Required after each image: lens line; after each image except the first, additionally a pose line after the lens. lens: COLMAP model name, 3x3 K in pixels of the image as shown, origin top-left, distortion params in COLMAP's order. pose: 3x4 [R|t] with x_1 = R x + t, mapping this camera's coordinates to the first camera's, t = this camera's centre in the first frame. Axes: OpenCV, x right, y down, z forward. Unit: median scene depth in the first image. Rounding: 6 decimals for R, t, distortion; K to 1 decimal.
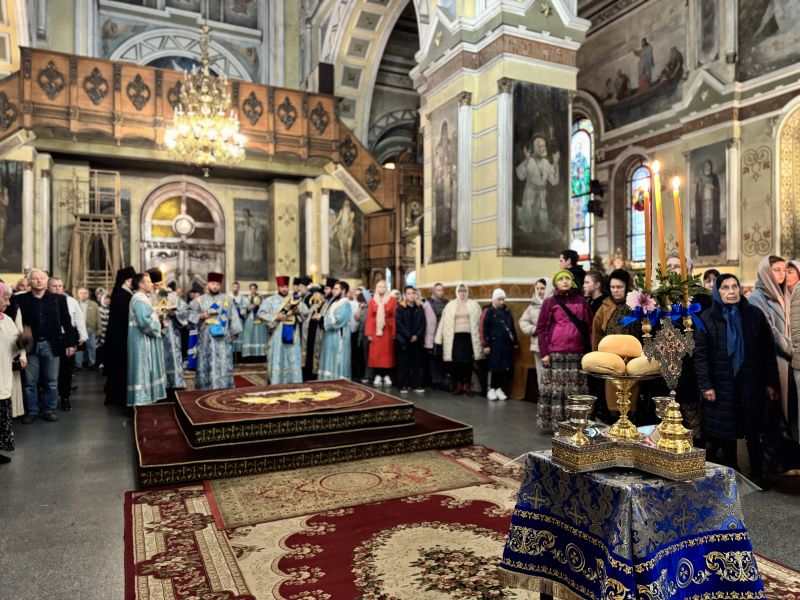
lens RADIAL K [[570.3, 0, 400.0], [0, 570.3, 300.0], [0, 0, 1]] dist [0.080705, -0.106880]
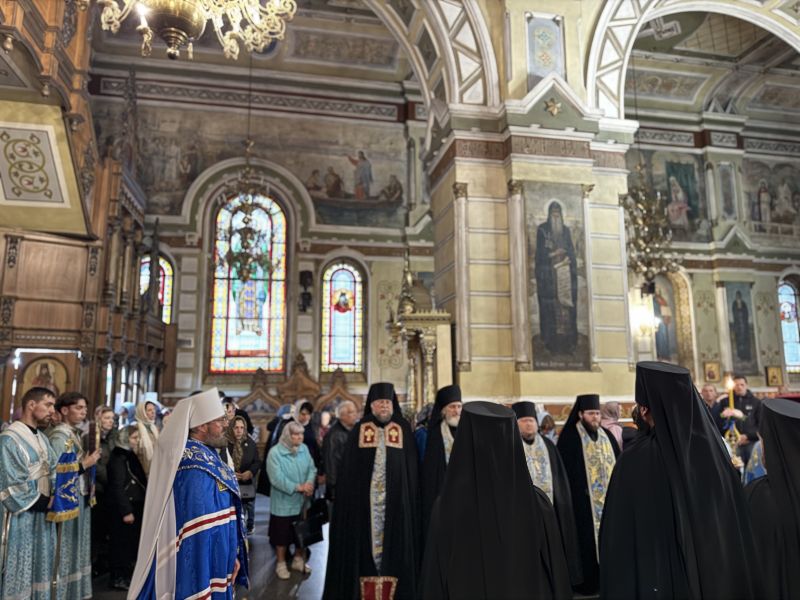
lens RADIAL K [[565.9, 0, 400.0], [0, 565.9, 300.0], [0, 0, 1]] dist [0.131357, -0.149258]
pose [[0.231286, 0.152360, 0.960881, -0.536395], [-0.006622, 0.987885, -0.155048, -0.027642], [-0.972863, 0.029498, 0.229493, 0.732476]]
